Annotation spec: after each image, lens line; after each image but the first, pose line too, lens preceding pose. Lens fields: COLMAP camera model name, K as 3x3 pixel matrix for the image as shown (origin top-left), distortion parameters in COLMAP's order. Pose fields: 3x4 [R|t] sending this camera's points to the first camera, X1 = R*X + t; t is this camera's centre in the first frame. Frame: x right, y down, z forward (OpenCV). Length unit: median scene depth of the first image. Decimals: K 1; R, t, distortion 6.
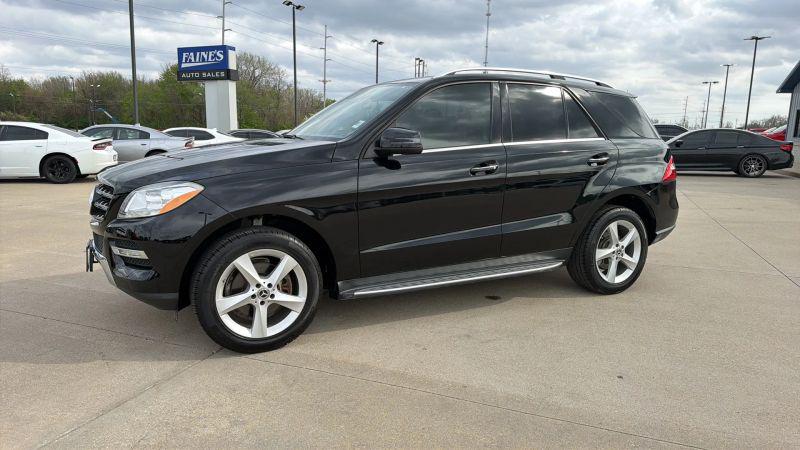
lens RADIAL K [[543.3, 0, 398.3], [0, 543.3, 220.2], [0, 0, 1]] dist [0.033086, -0.034402]
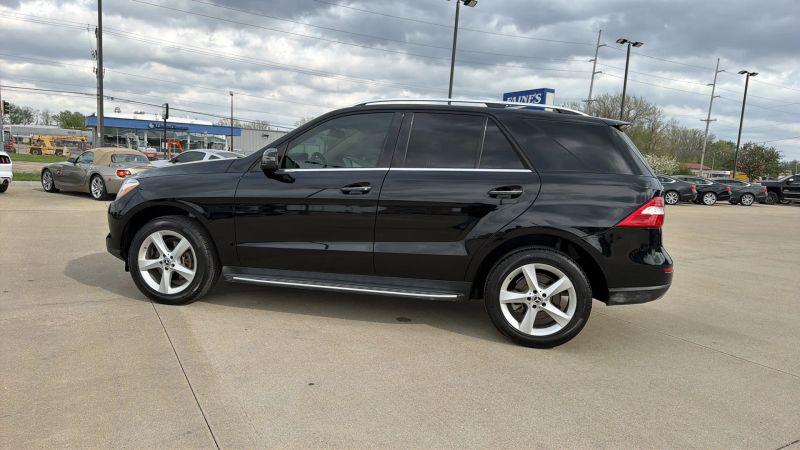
lens RADIAL K [[546.3, 0, 399.5], [0, 546.3, 228.2], [0, 0, 1]] dist [0.038751, -0.042702]
pose [[0.780365, 0.102802, -0.616817, 0.756430], [-0.140567, 0.989988, -0.012841, -0.013042], [0.609321, 0.096725, 0.787002, 0.162658]]
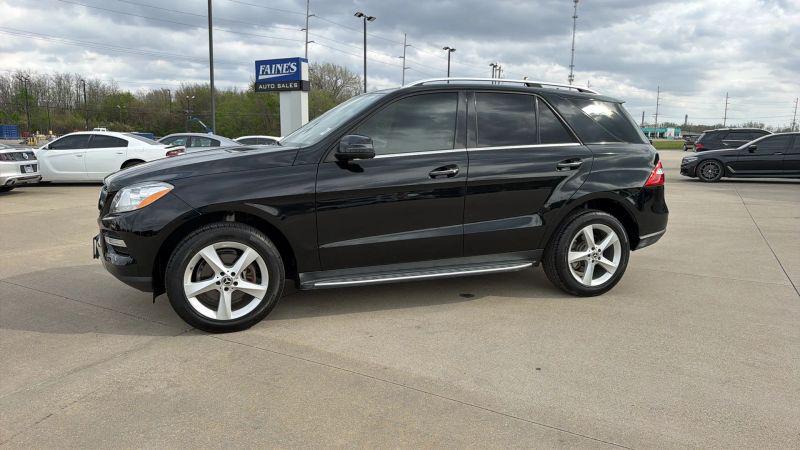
lens RADIAL K [[543.3, 0, 404.7], [0, 543.3, 224.4], [0, 0, 1]] dist [0.033086, -0.034402]
pose [[0.990401, 0.015775, -0.137321, 0.189990], [-0.016391, 0.999860, -0.003356, 0.009887], [0.137249, 0.005575, 0.990521, -0.055400]]
